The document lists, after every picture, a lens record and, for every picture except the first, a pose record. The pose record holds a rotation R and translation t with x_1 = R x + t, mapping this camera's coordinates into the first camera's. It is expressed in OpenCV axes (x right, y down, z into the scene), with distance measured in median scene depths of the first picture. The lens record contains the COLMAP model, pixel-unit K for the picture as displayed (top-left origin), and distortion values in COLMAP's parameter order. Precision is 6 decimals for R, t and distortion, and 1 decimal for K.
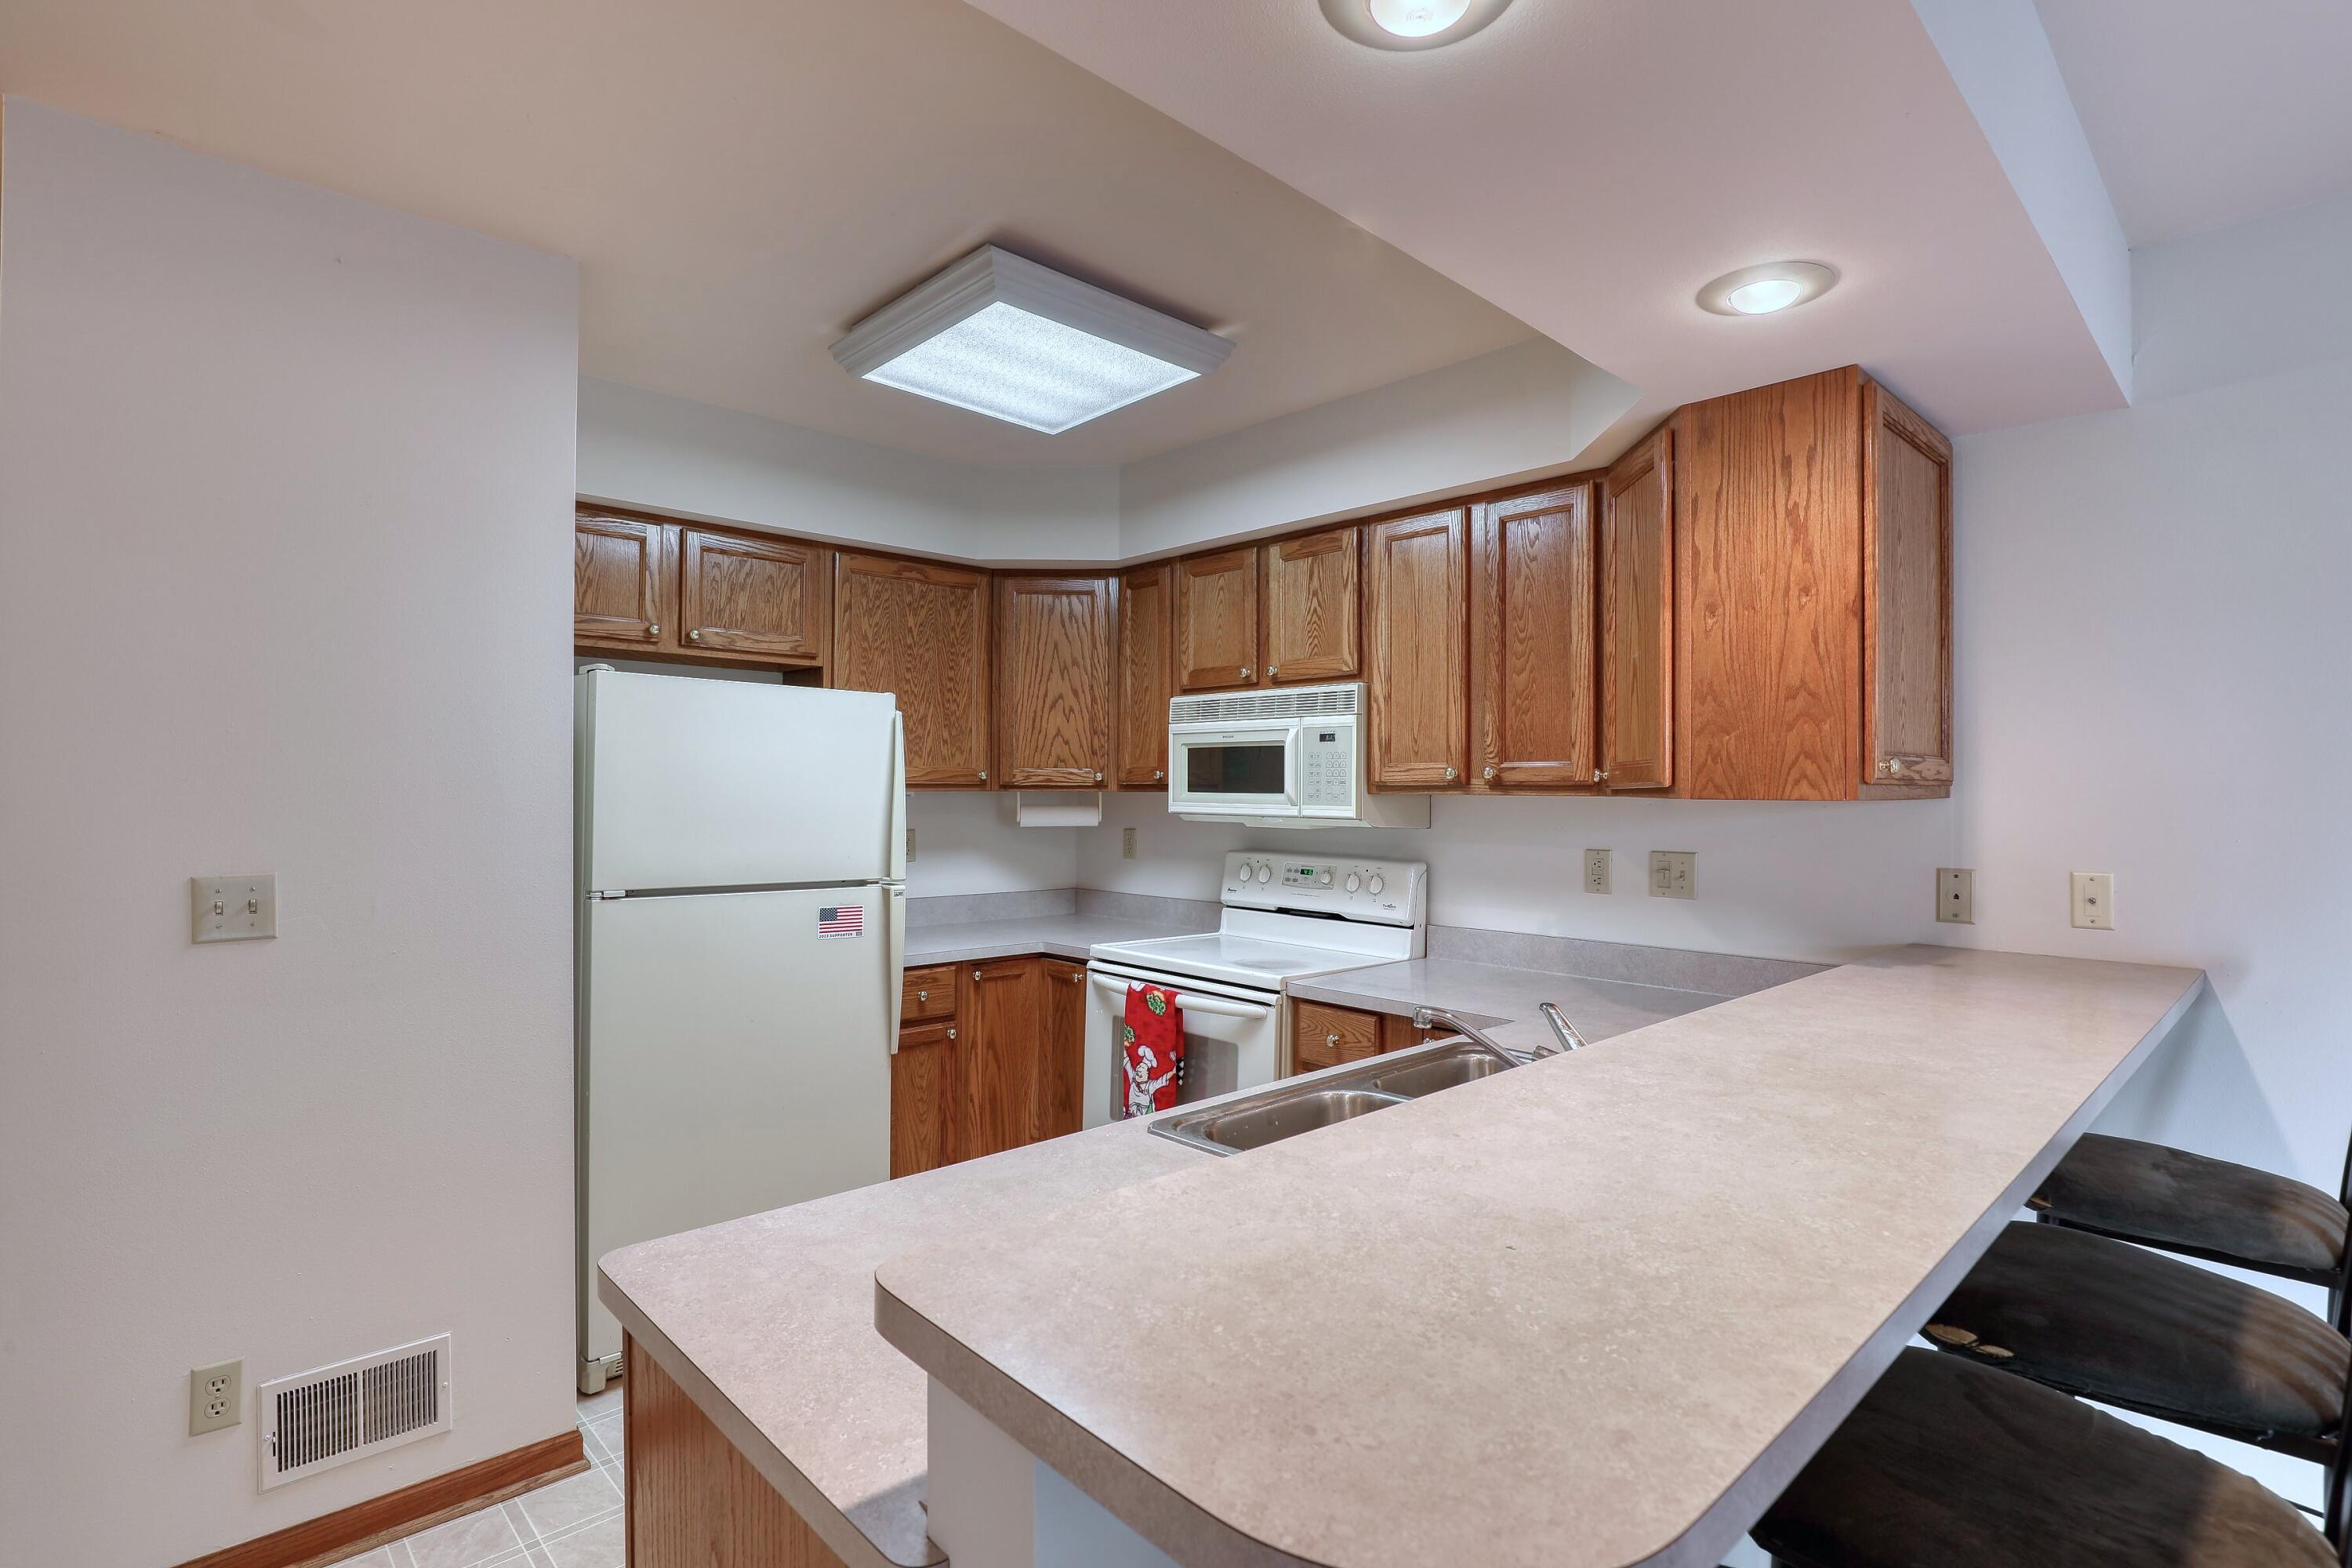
lens RADIAL K [[1147.6, 0, 1202.3], [0, 1147.6, 784.1], [0, 0, 1]] dist [-0.017403, 0.000729]
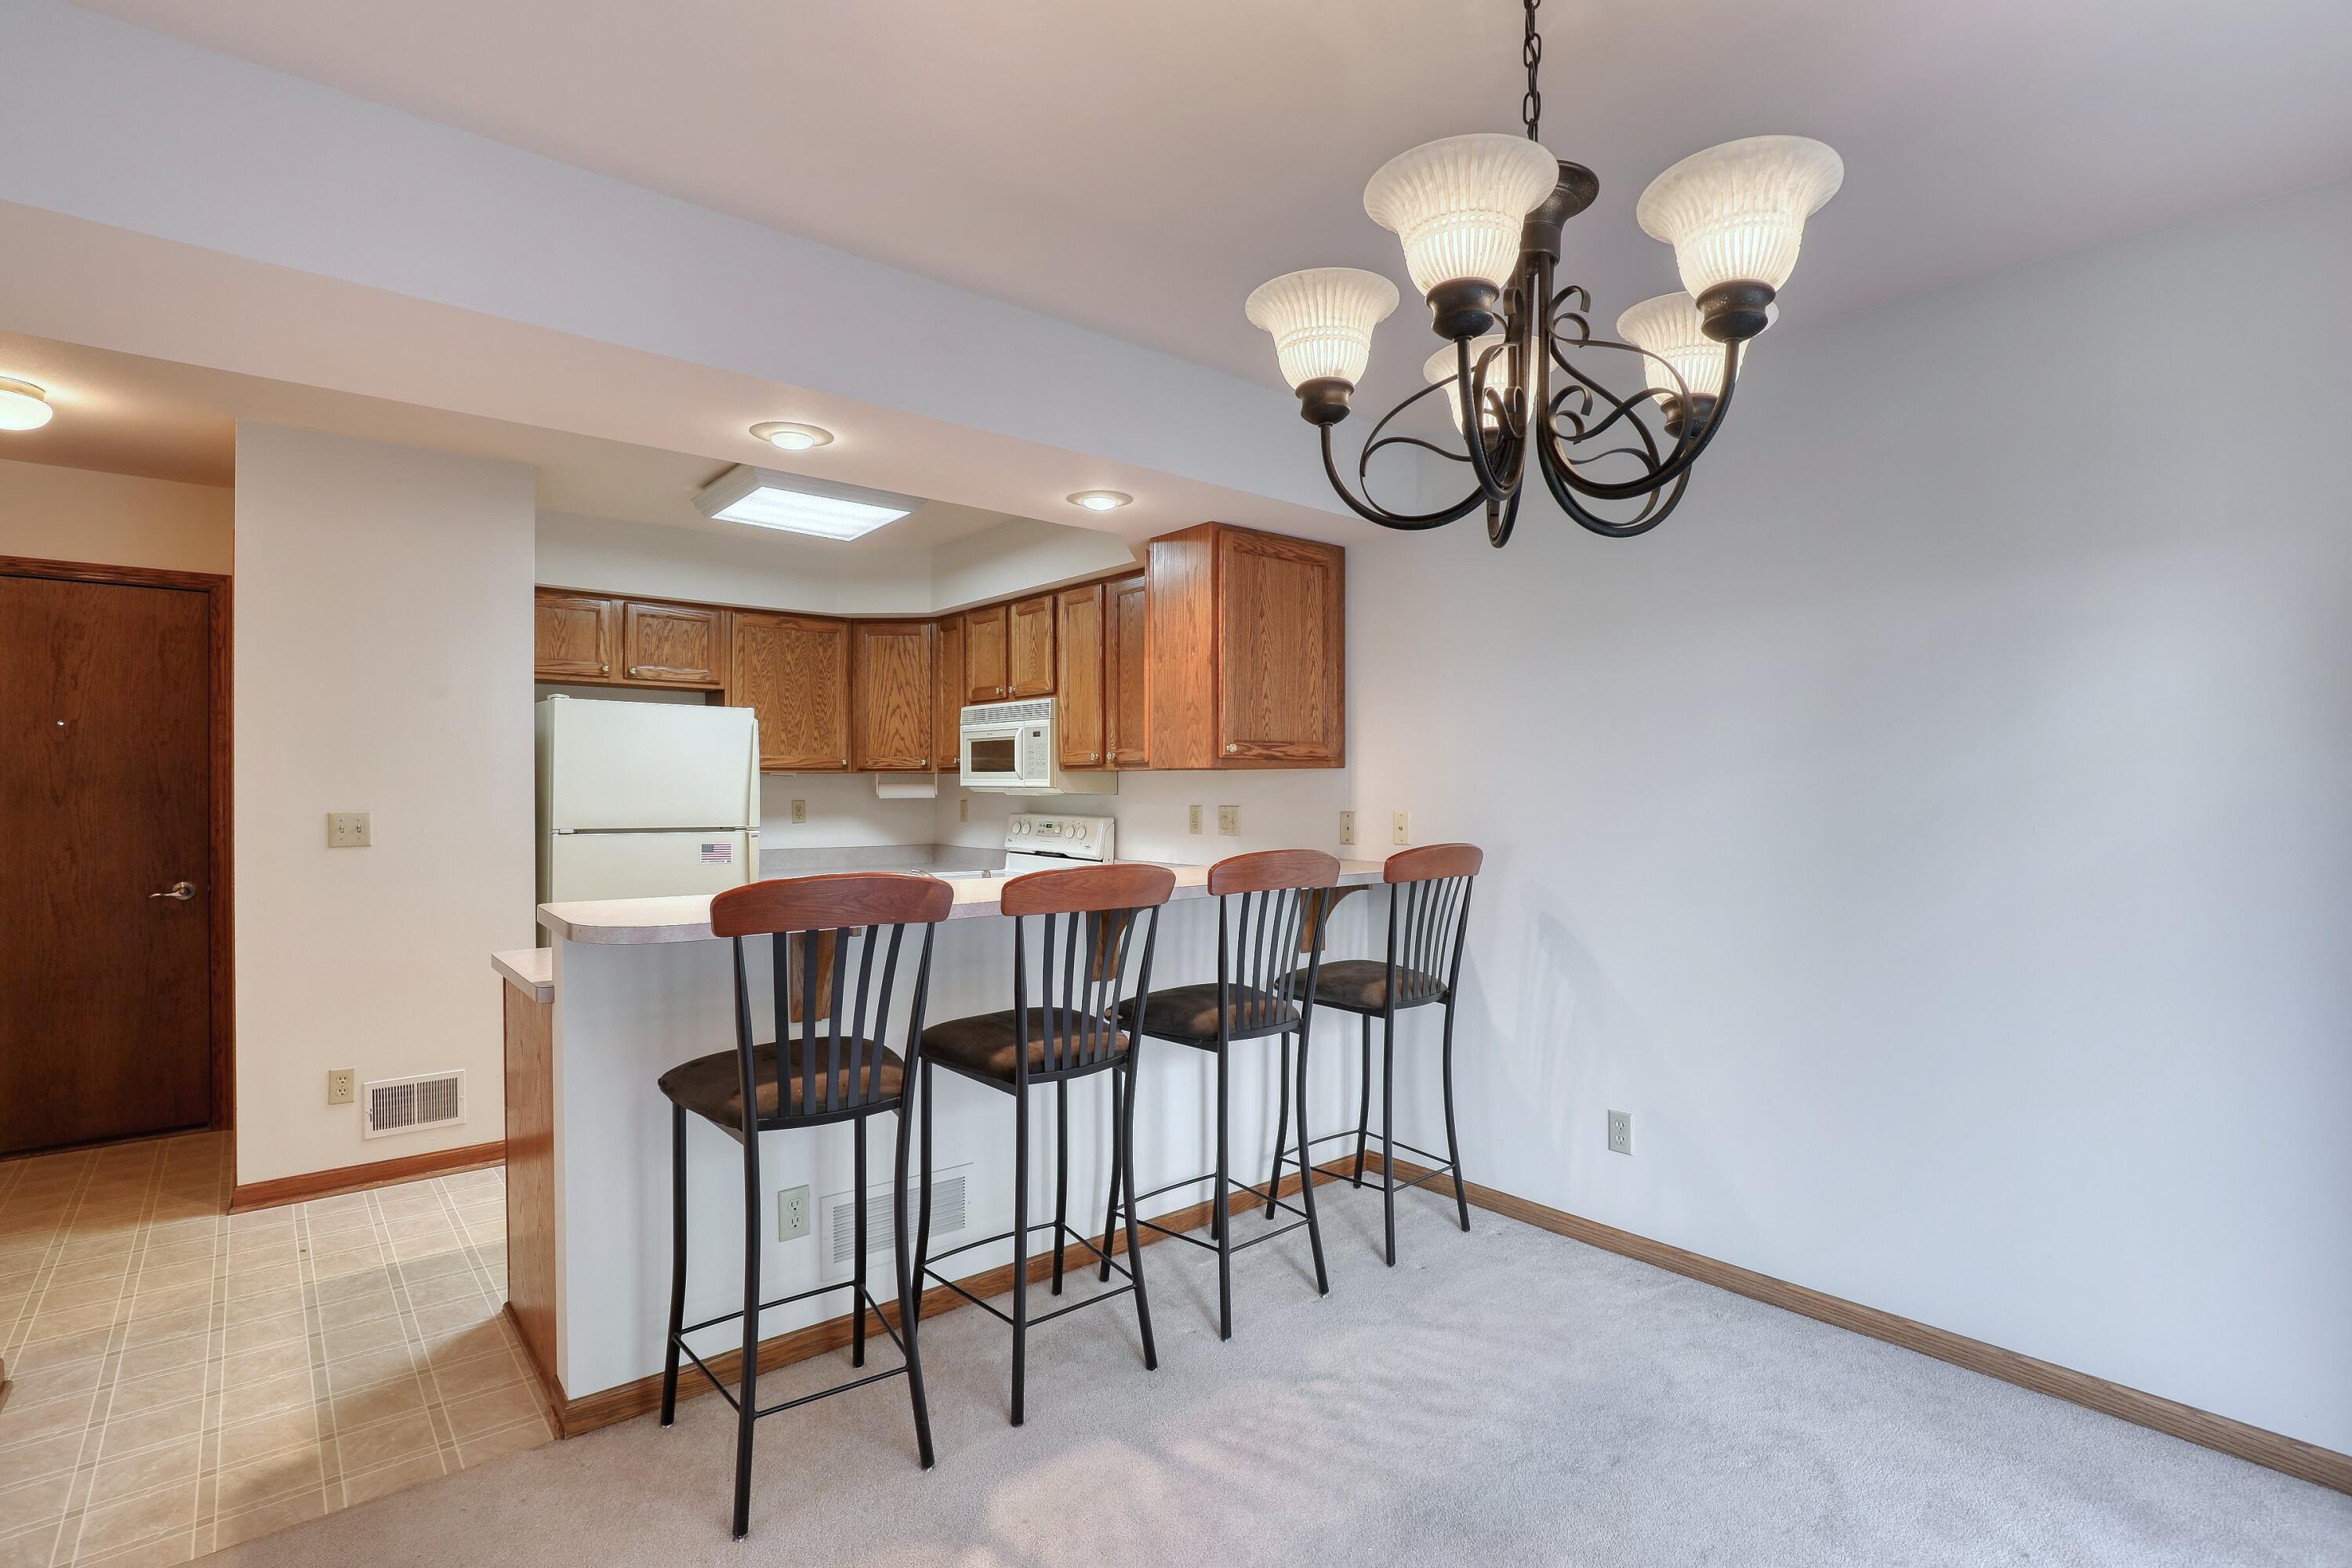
lens RADIAL K [[1147.6, 0, 1206.7], [0, 1147.6, 784.1], [0, 0, 1]] dist [-0.017403, 0.000729]
pose [[0.998115, -0.005854, -0.061098, 0.421913], [0.006094, 0.999974, 0.003753, 0.021000], [0.061075, -0.004118, 0.998125, -0.492514]]
